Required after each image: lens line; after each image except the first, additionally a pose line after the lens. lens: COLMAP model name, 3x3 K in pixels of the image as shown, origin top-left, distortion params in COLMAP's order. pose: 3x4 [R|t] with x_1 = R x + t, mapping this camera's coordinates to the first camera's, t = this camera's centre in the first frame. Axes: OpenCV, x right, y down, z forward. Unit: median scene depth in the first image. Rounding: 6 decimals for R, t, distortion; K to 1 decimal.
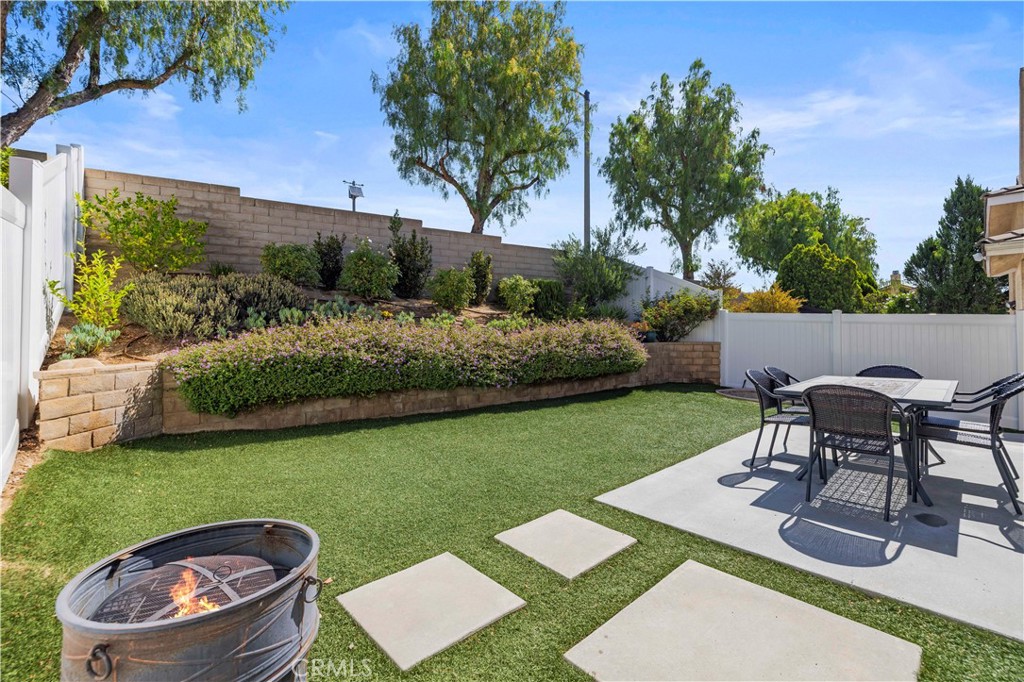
lens RADIAL K [[441.6, 0, 497.3], [0, 441.6, 338.1], [0, 0, 1]] dist [0.001111, 0.000217]
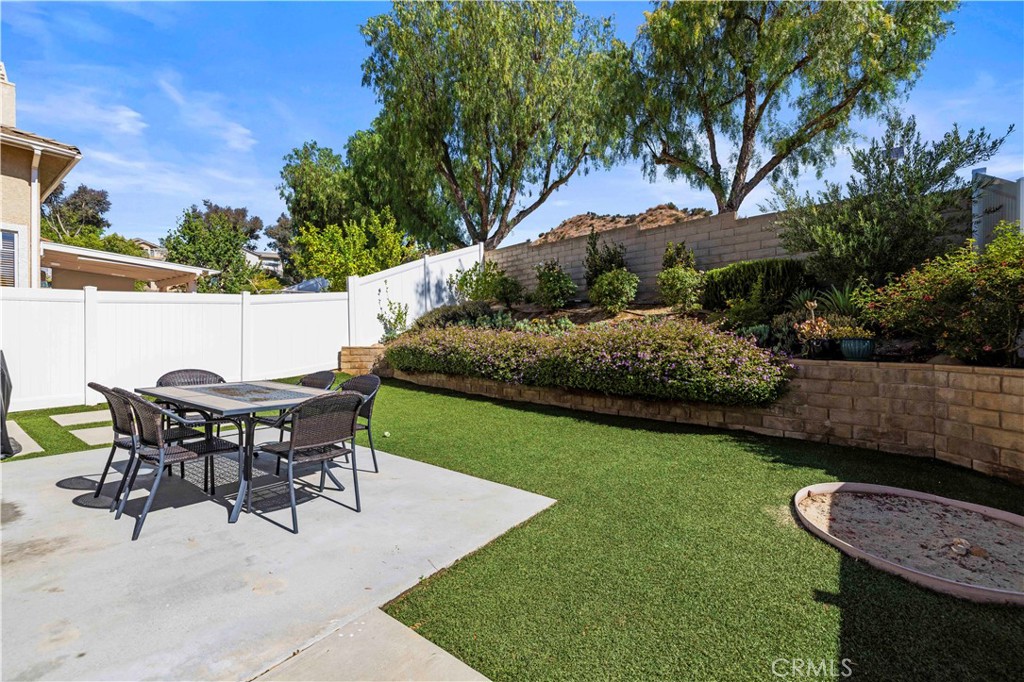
lens RADIAL K [[441.6, 0, 497.3], [0, 441.6, 338.1], [0, 0, 1]] dist [0.001111, 0.000217]
pose [[0.185836, 0.012605, -0.982500, 0.733190], [-0.027805, 0.999585, 0.007565, -0.008076], [0.982187, 0.025913, 0.186110, 0.505311]]
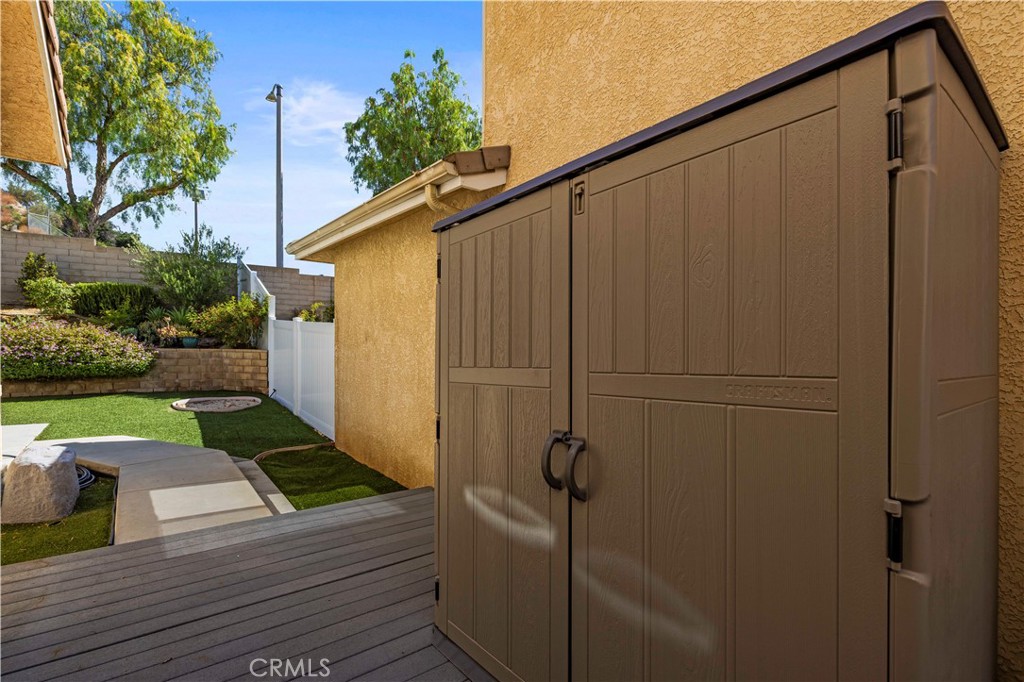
lens RADIAL K [[471.3, 0, 510.1], [0, 471.3, 367.0], [0, 0, 1]] dist [-0.000187, -0.000216]
pose [[0.997399, 0.026077, -0.067189, 1.104494], [-0.024341, 0.999352, 0.026529, 0.005492], [0.067837, -0.024824, 0.997388, -0.004993]]
